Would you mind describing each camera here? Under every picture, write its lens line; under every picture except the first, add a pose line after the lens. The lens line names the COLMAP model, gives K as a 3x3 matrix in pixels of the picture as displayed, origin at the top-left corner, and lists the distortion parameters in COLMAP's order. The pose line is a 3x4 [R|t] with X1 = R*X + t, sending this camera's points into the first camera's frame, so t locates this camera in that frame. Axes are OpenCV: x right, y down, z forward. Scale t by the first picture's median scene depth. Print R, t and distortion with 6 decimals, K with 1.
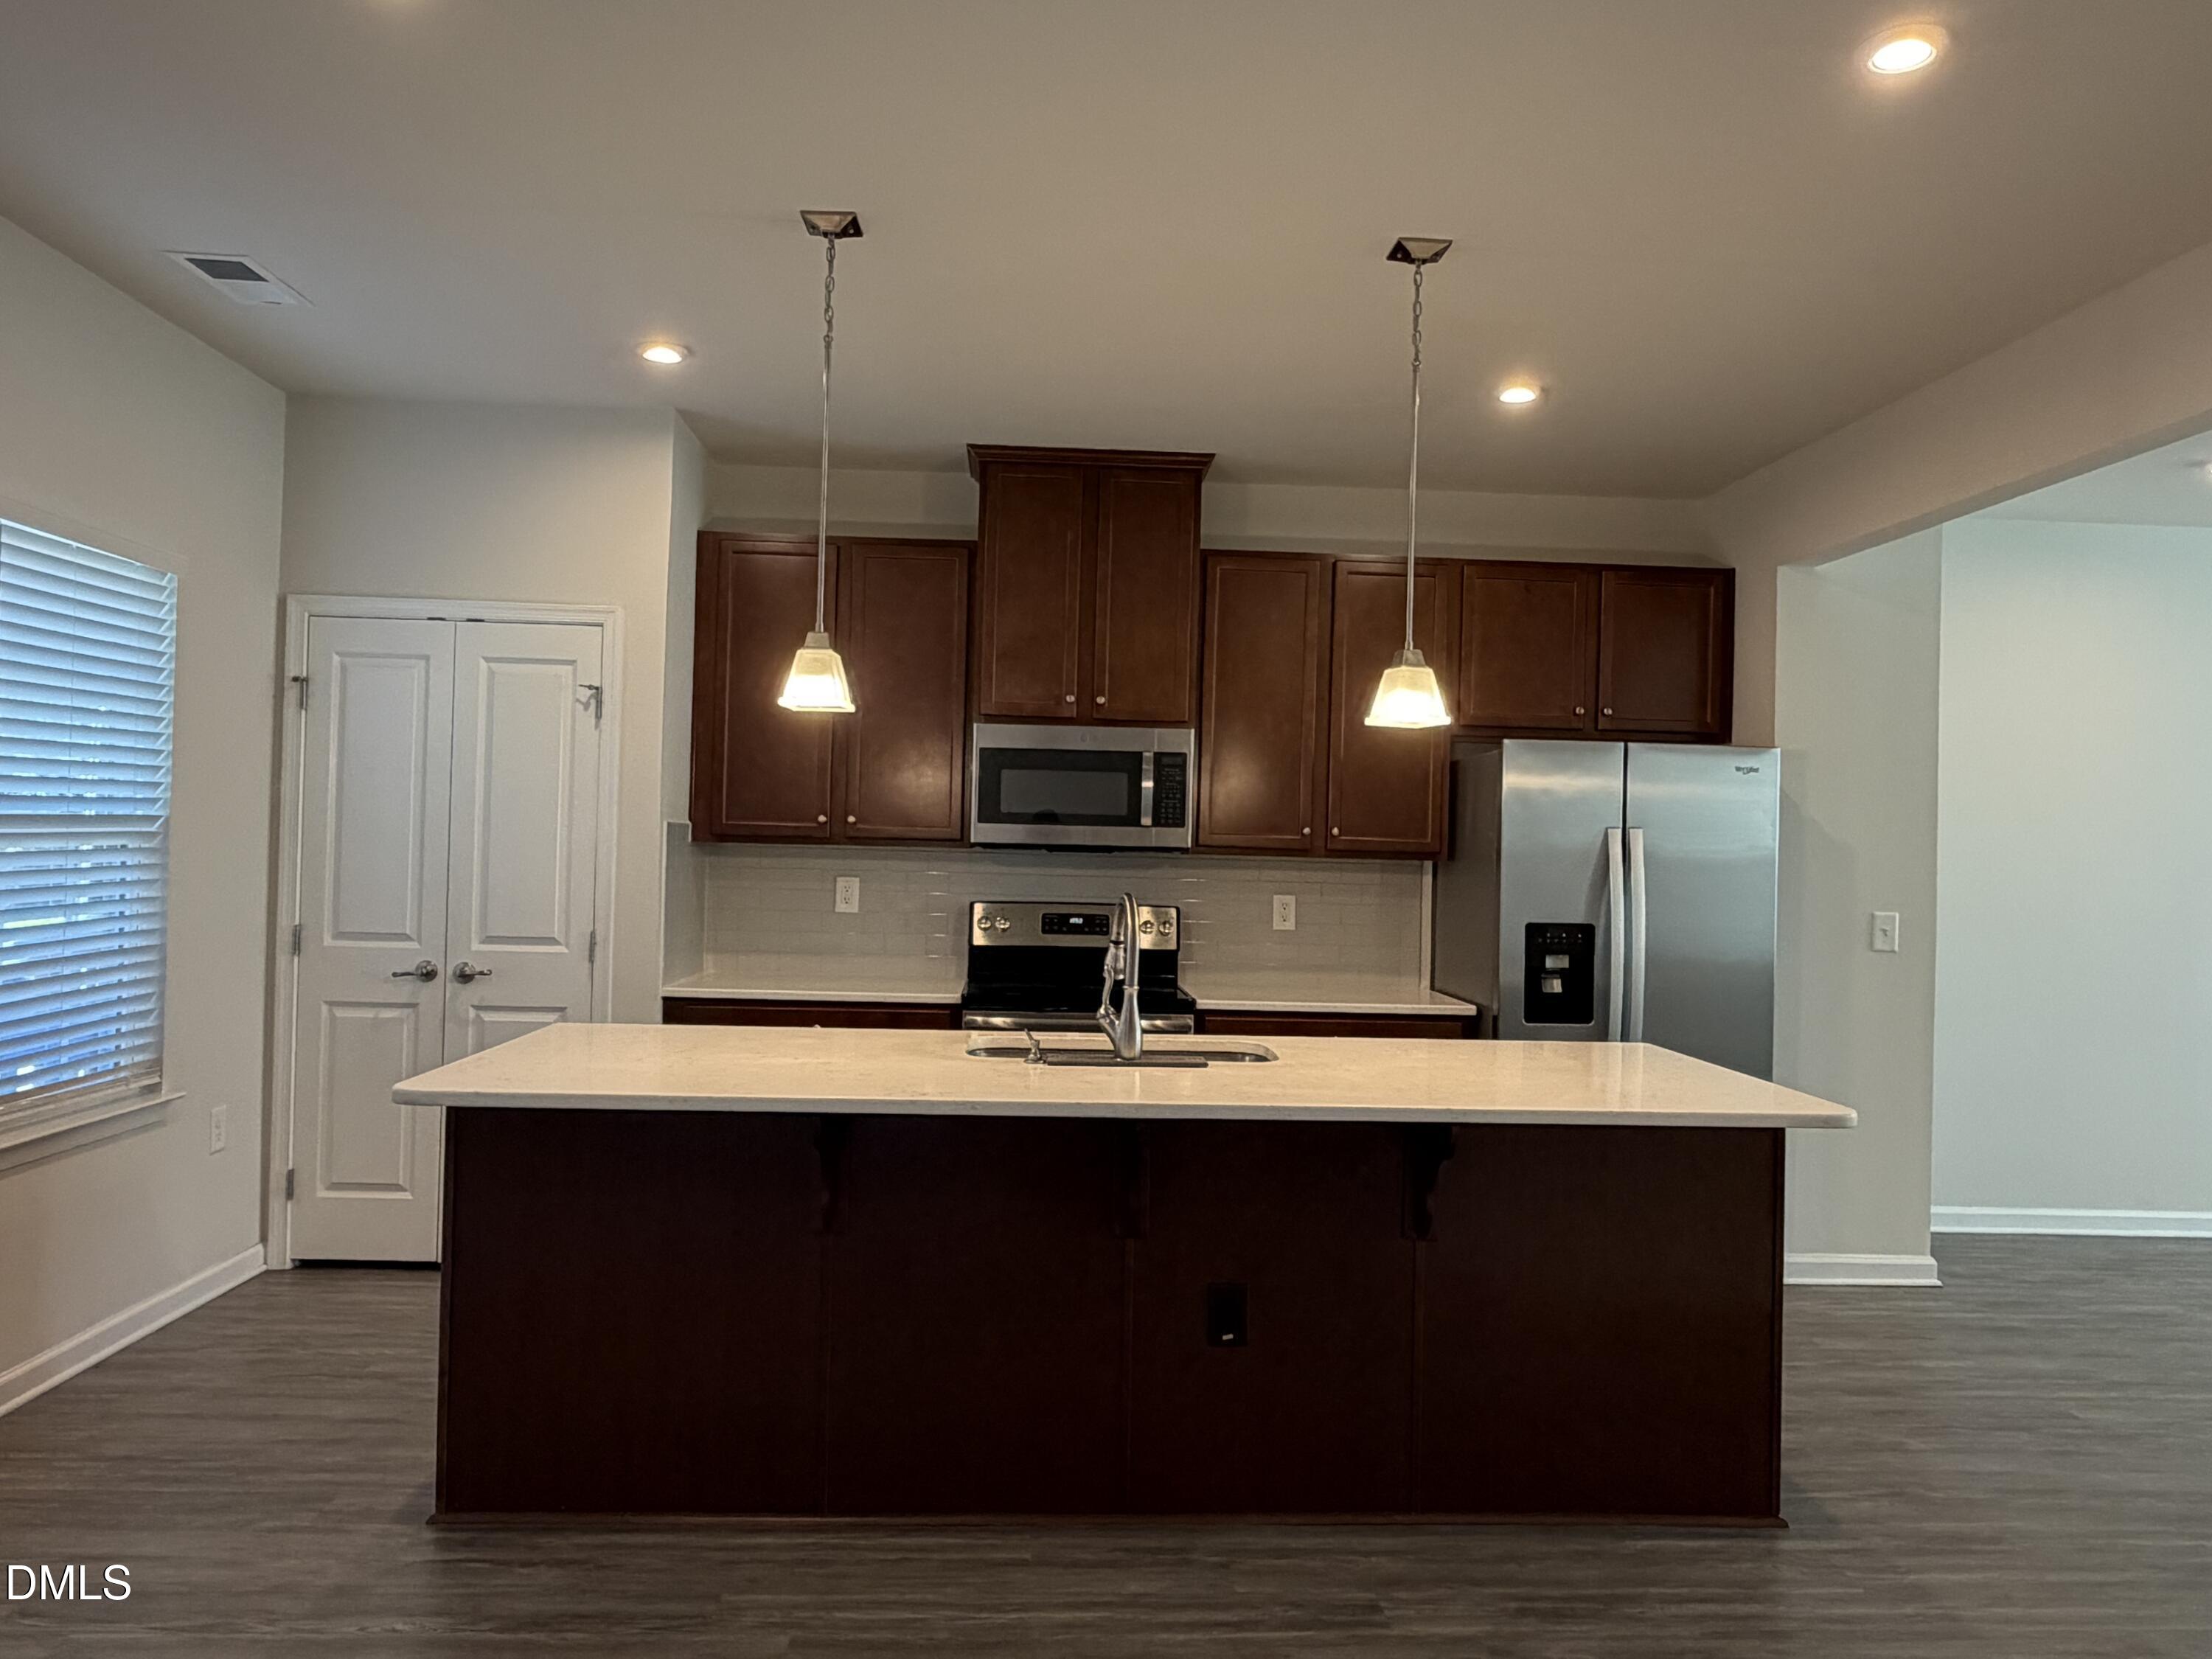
lens RADIAL K [[1489.7, 0, 1106.0], [0, 1489.7, 829.5], [0, 0, 1]] dist [-0.005969, -0.001756]
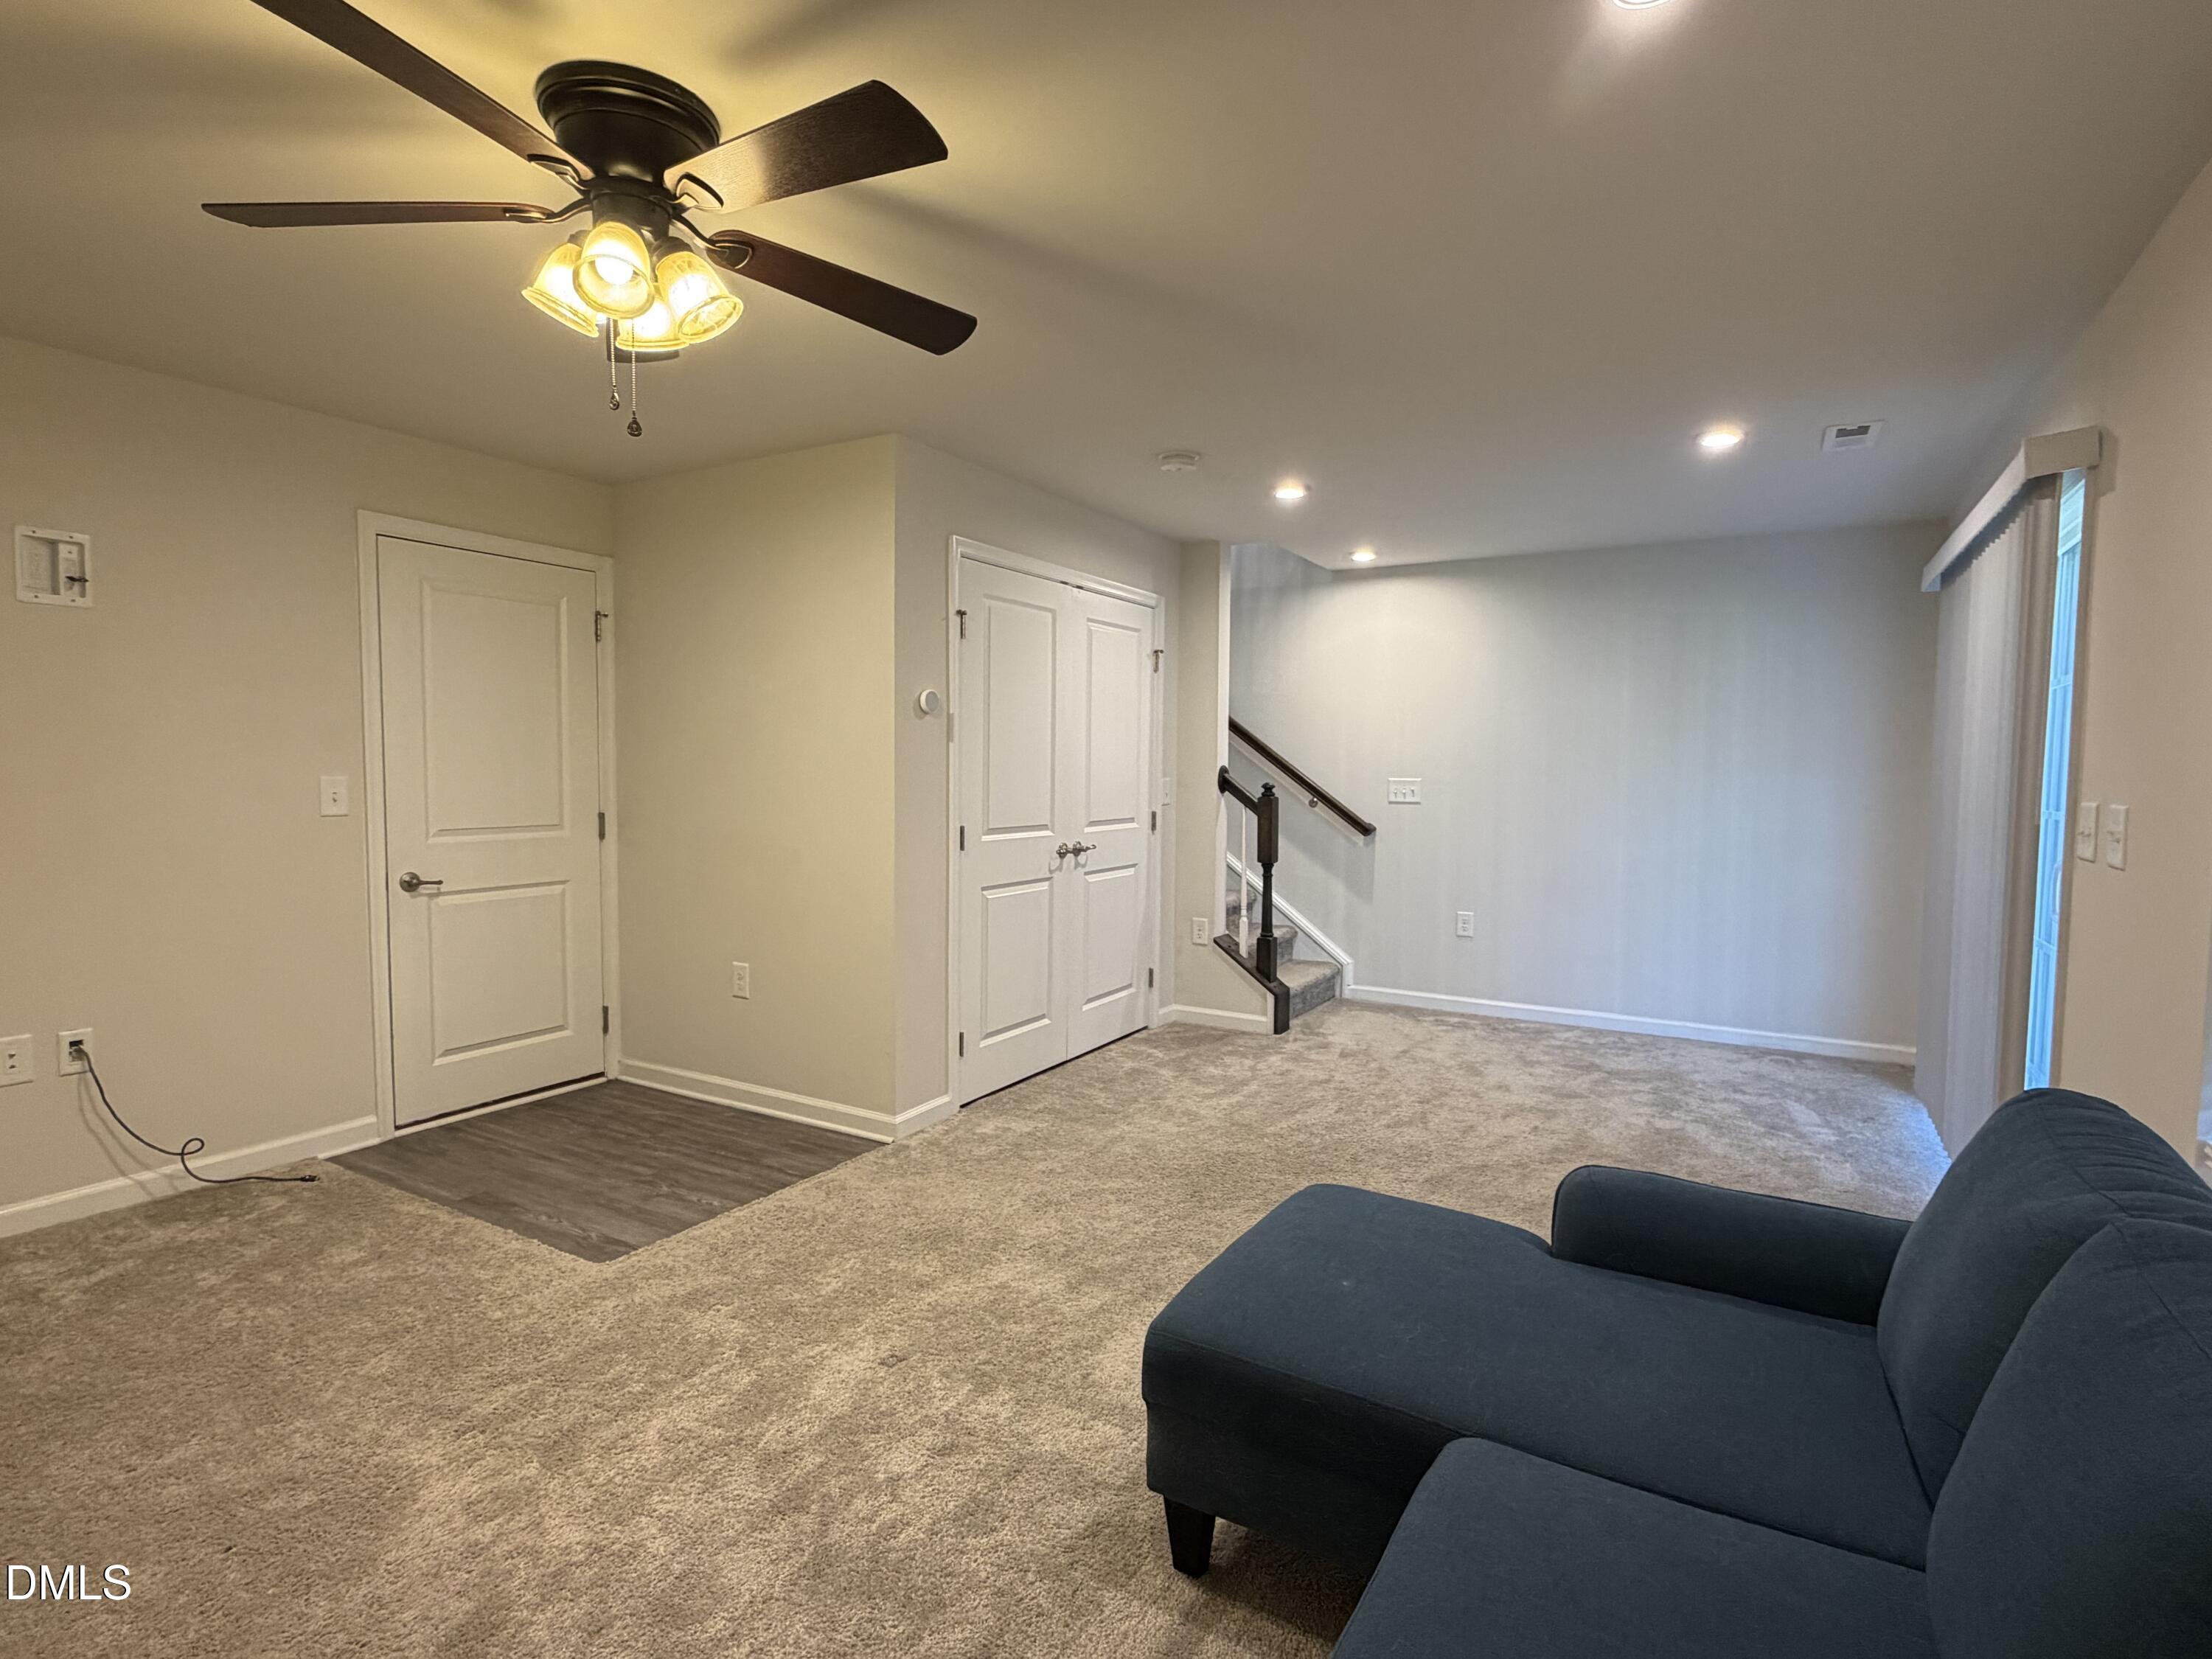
lens RADIAL K [[1103.4, 0, 1106.0], [0, 1103.4, 829.5], [0, 0, 1]] dist [-0.037728, 0.000239]
pose [[0.336828, -0.073798, 0.938670, -1.329759], [-0.010148, 0.996581, 0.081993, -0.004902], [-0.941512, -0.037143, 0.334927, 0.611814]]
